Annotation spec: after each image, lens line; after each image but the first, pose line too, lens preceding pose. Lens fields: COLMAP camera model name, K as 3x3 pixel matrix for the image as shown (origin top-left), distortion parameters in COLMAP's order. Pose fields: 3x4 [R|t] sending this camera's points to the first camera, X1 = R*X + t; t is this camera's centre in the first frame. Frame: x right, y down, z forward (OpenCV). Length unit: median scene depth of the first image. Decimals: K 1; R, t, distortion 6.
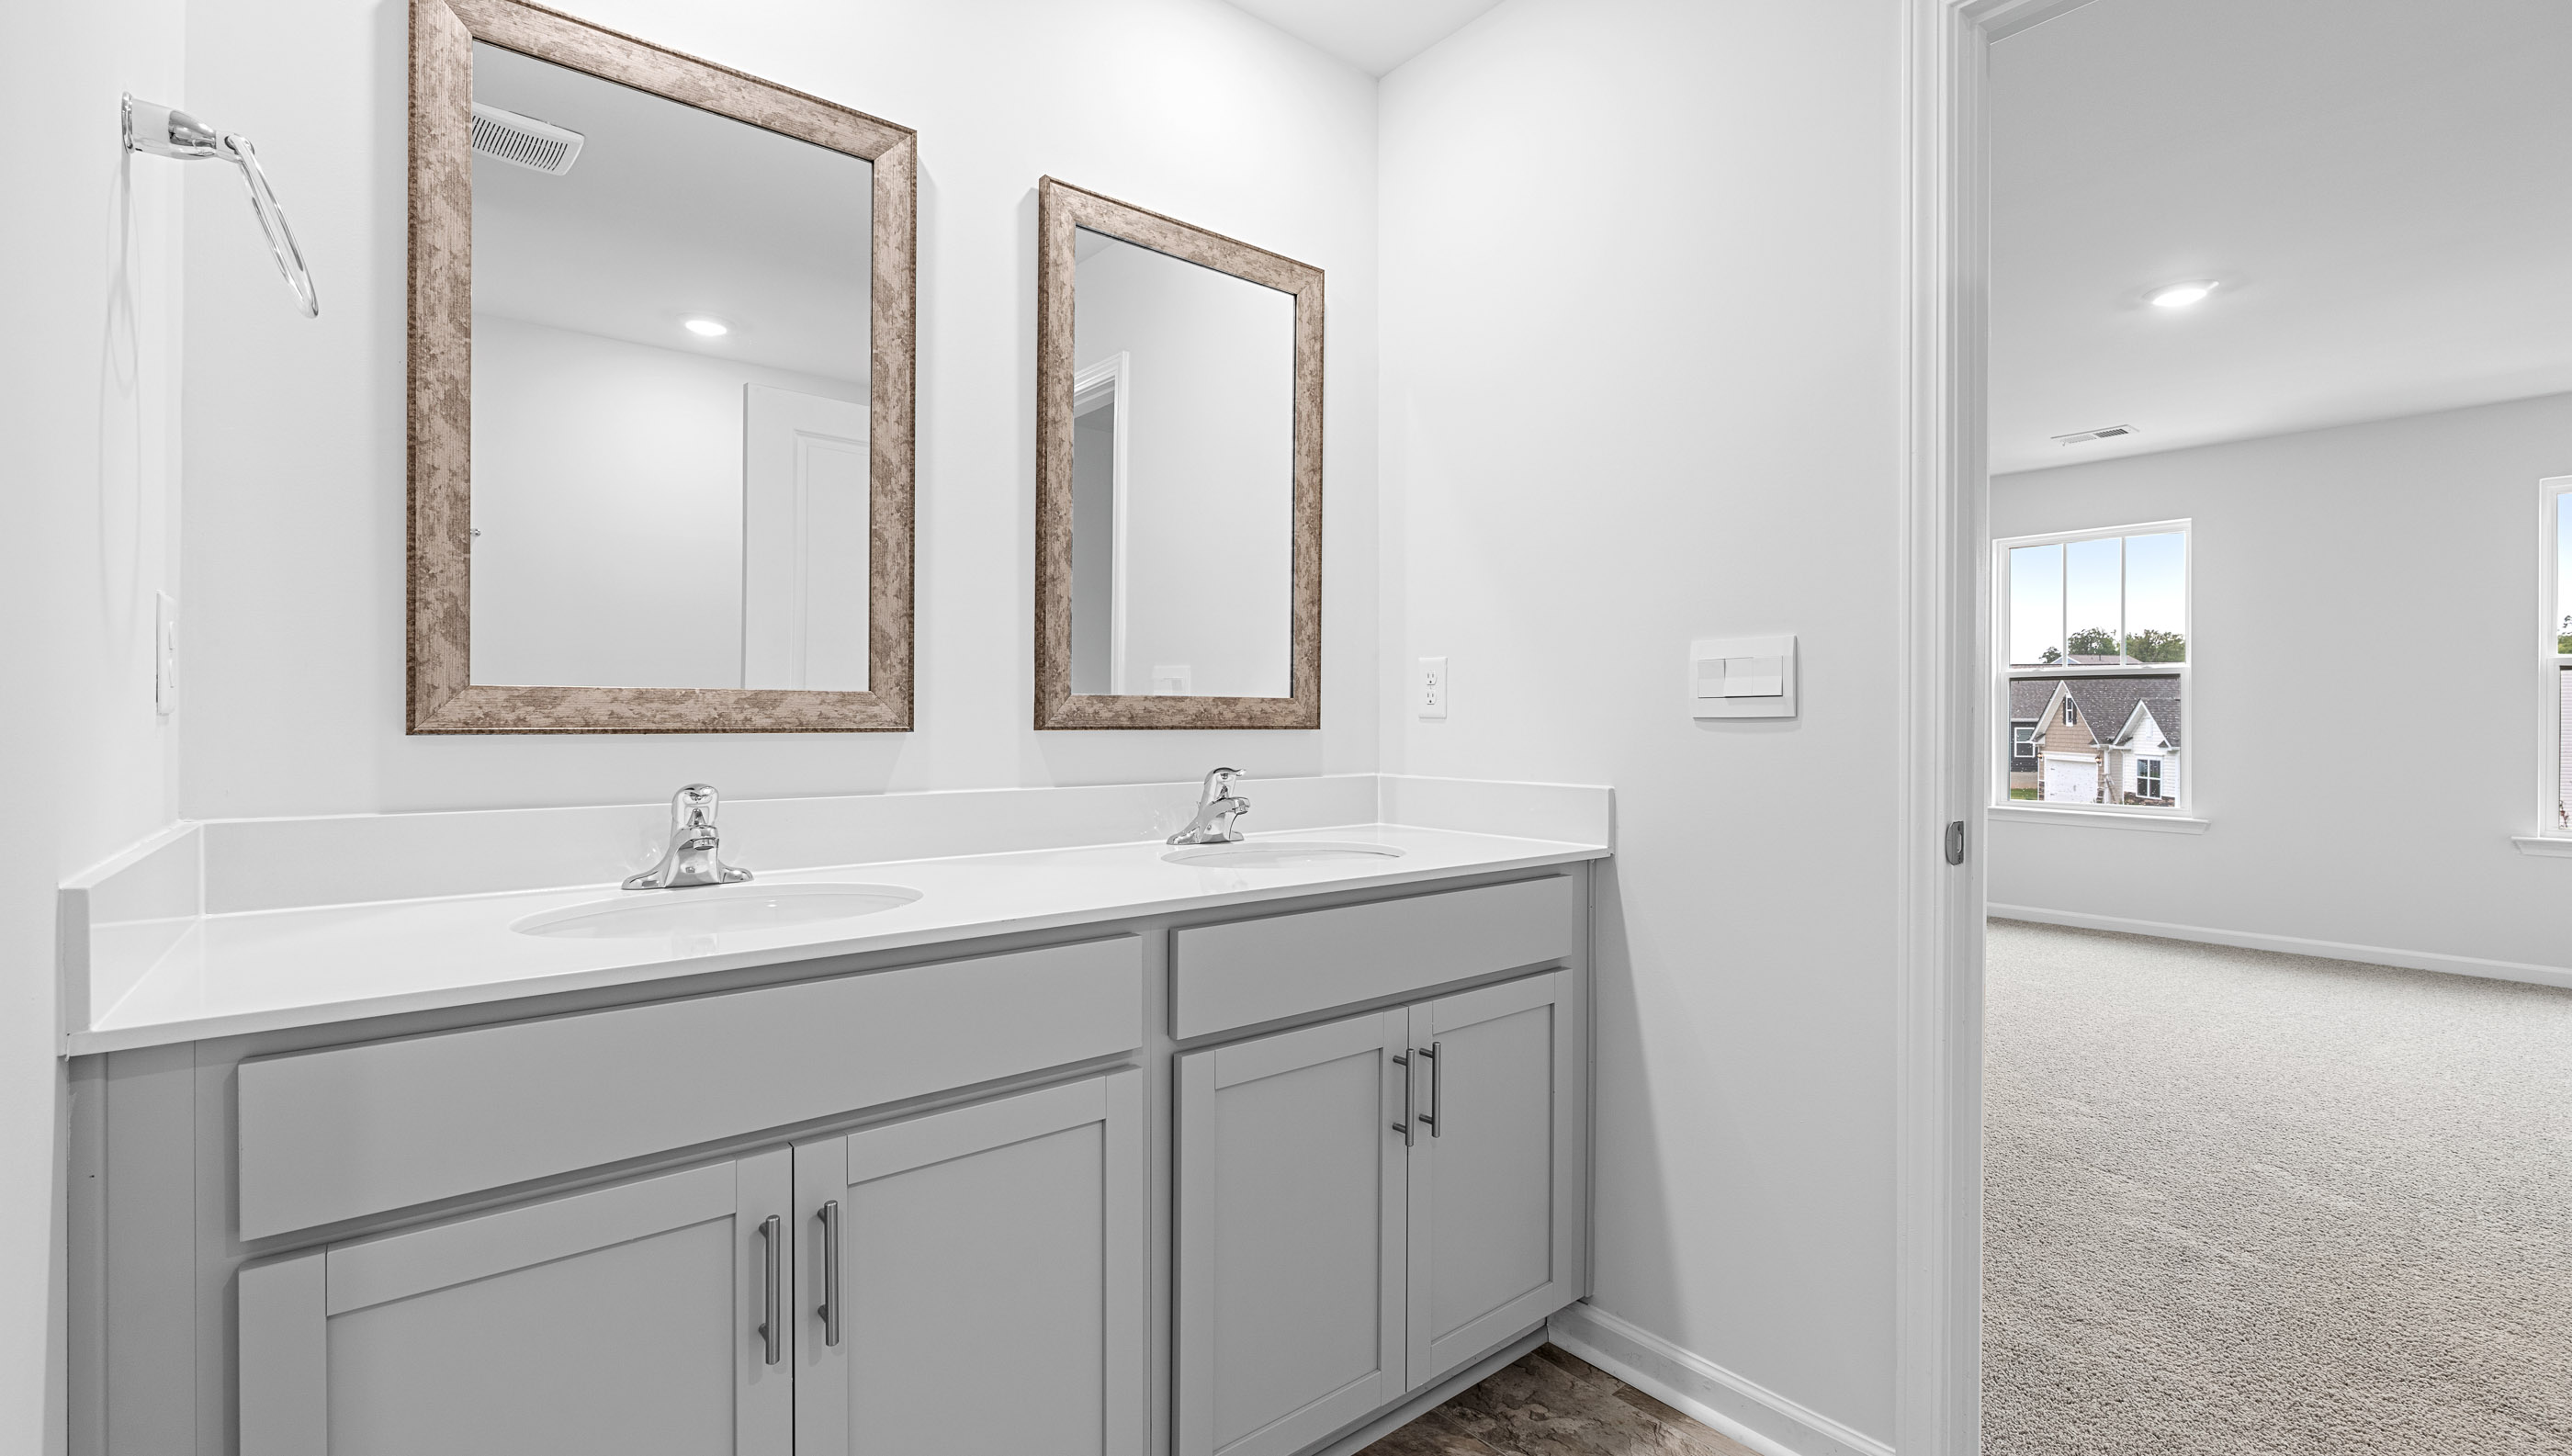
lens RADIAL K [[1123.1, 0, 1287.3], [0, 1123.1, 733.8], [0, 0, 1]] dist [-0.003261, -0.000432]
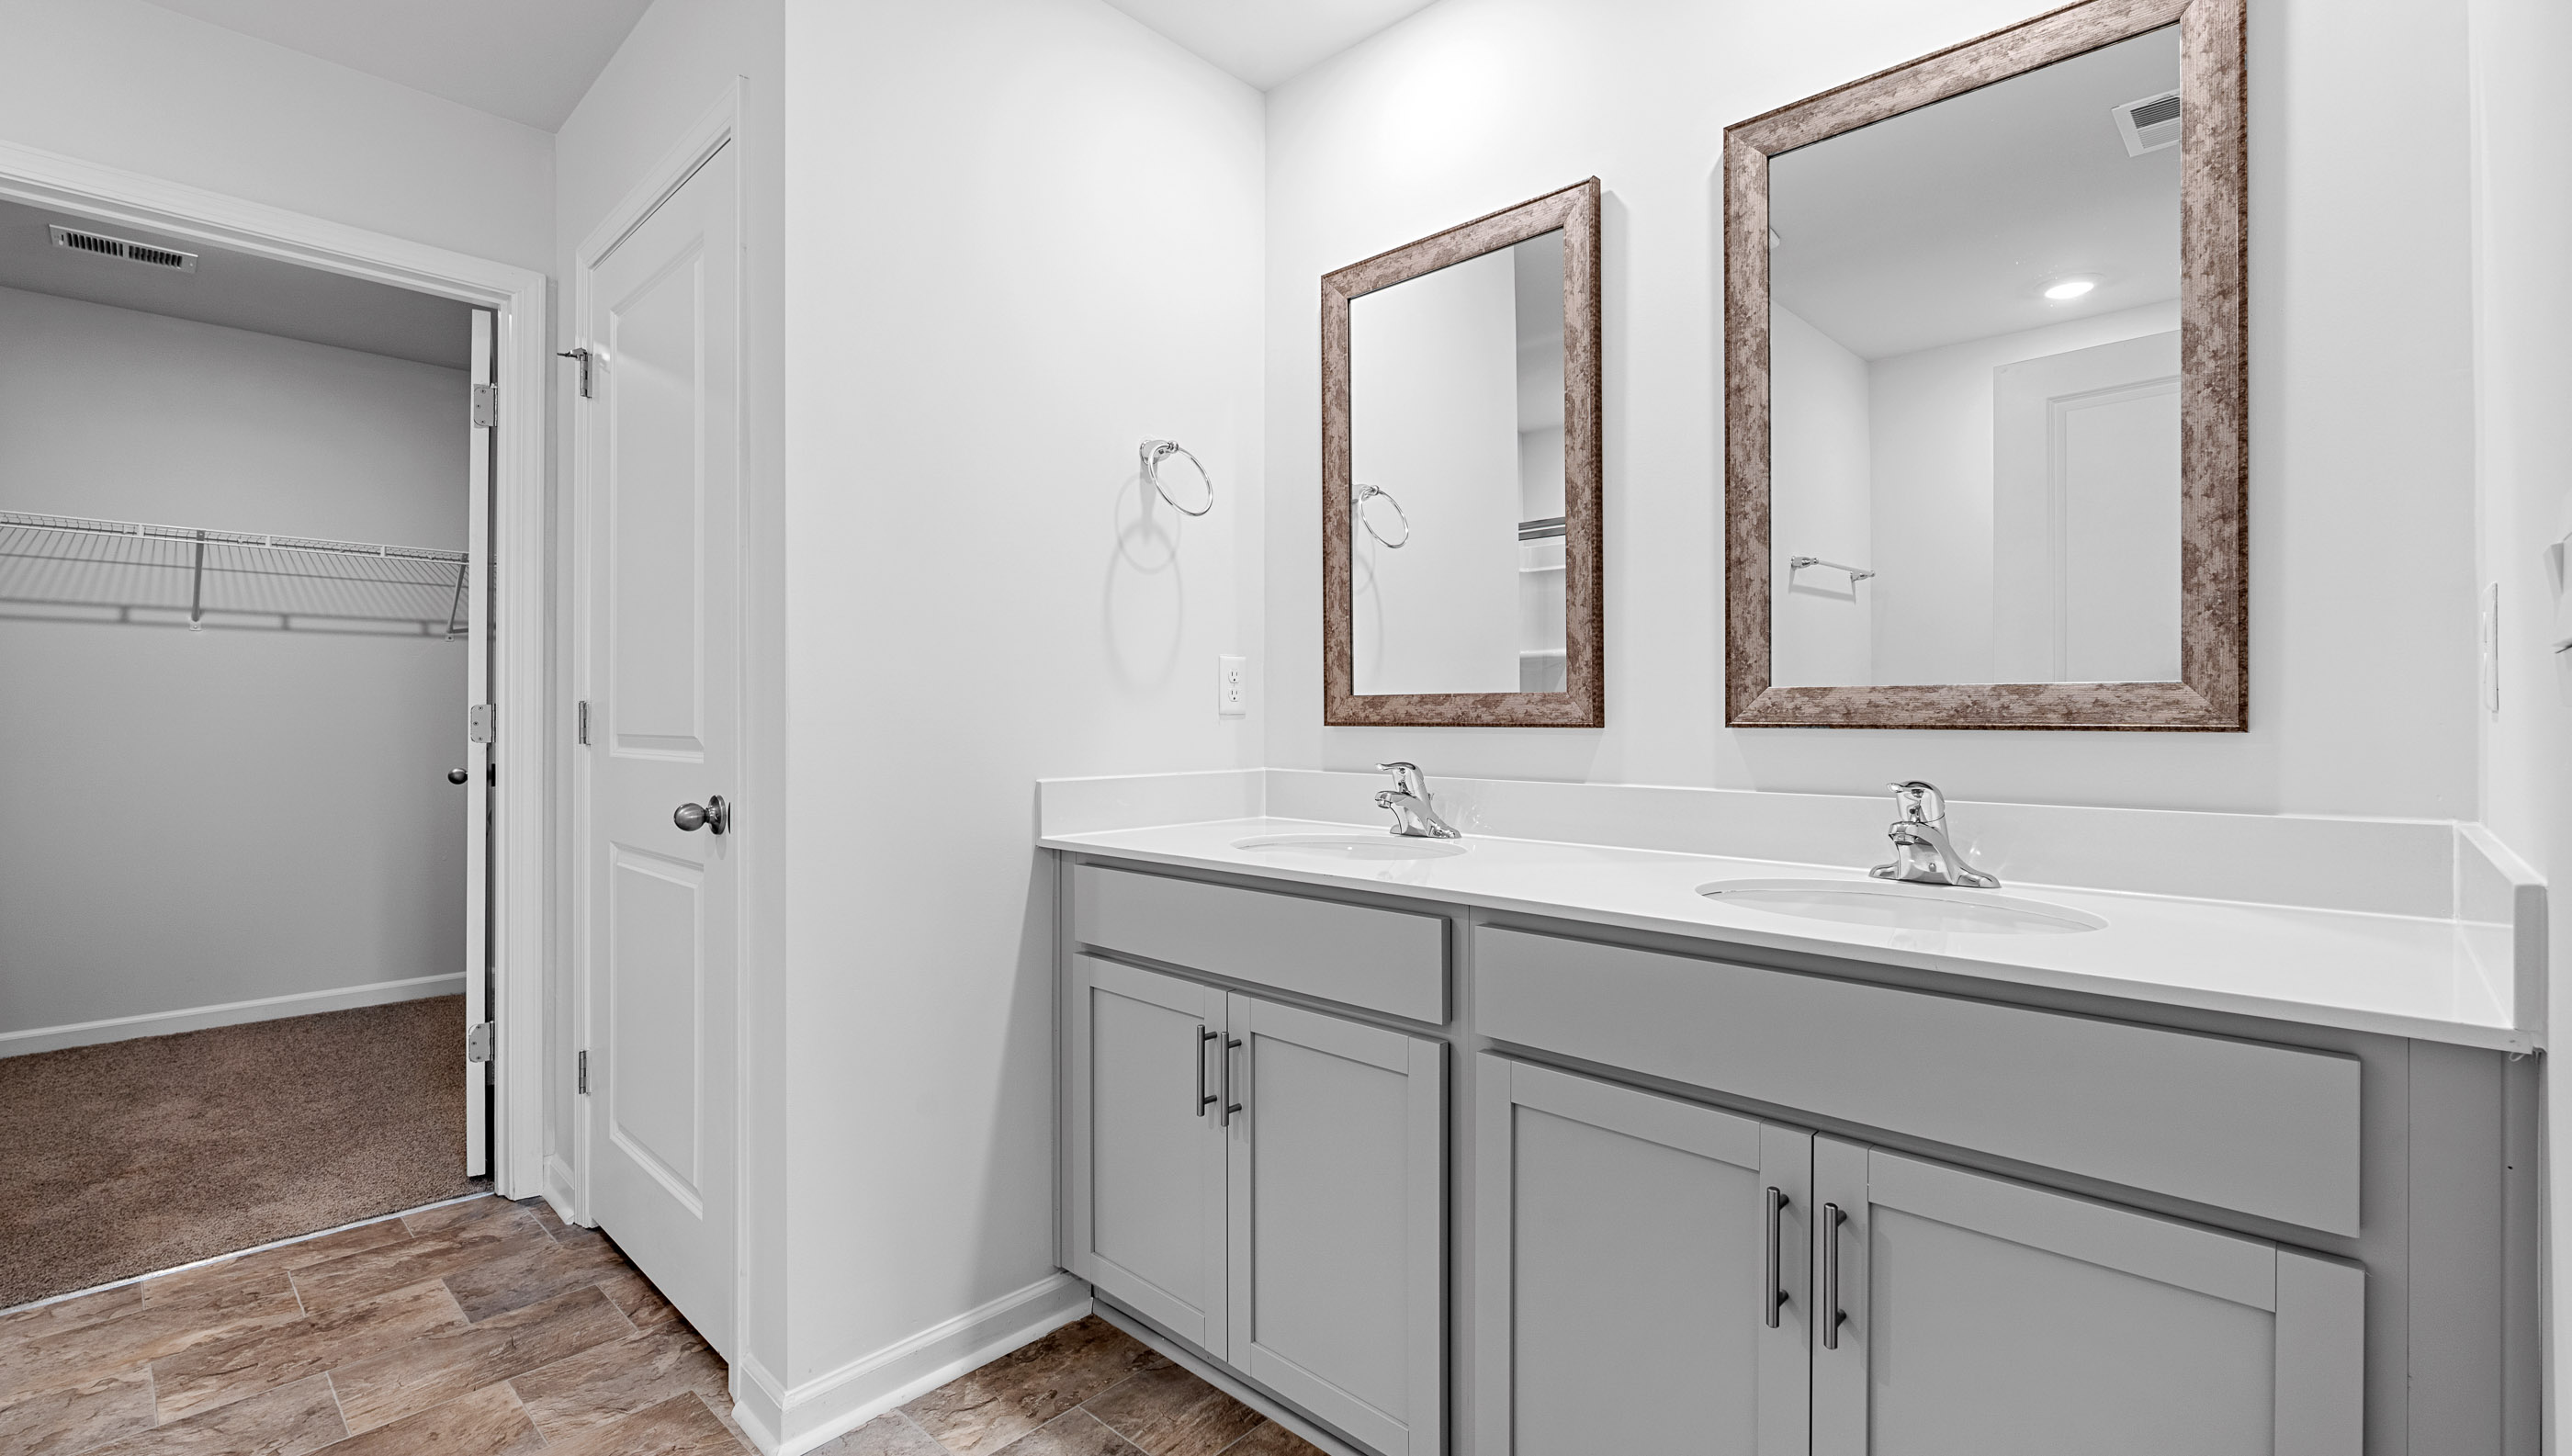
lens RADIAL K [[1110.4, 0, 1283.3], [0, 1110.4, 728.8], [0, 0, 1]] dist [-0.006230, -0.000205]
pose [[0.124769, 0.010135, -0.992134, 0.410954], [-0.011686, 0.999893, 0.008745, -0.003817], [0.992117, 0.010503, 0.124874, 0.334095]]
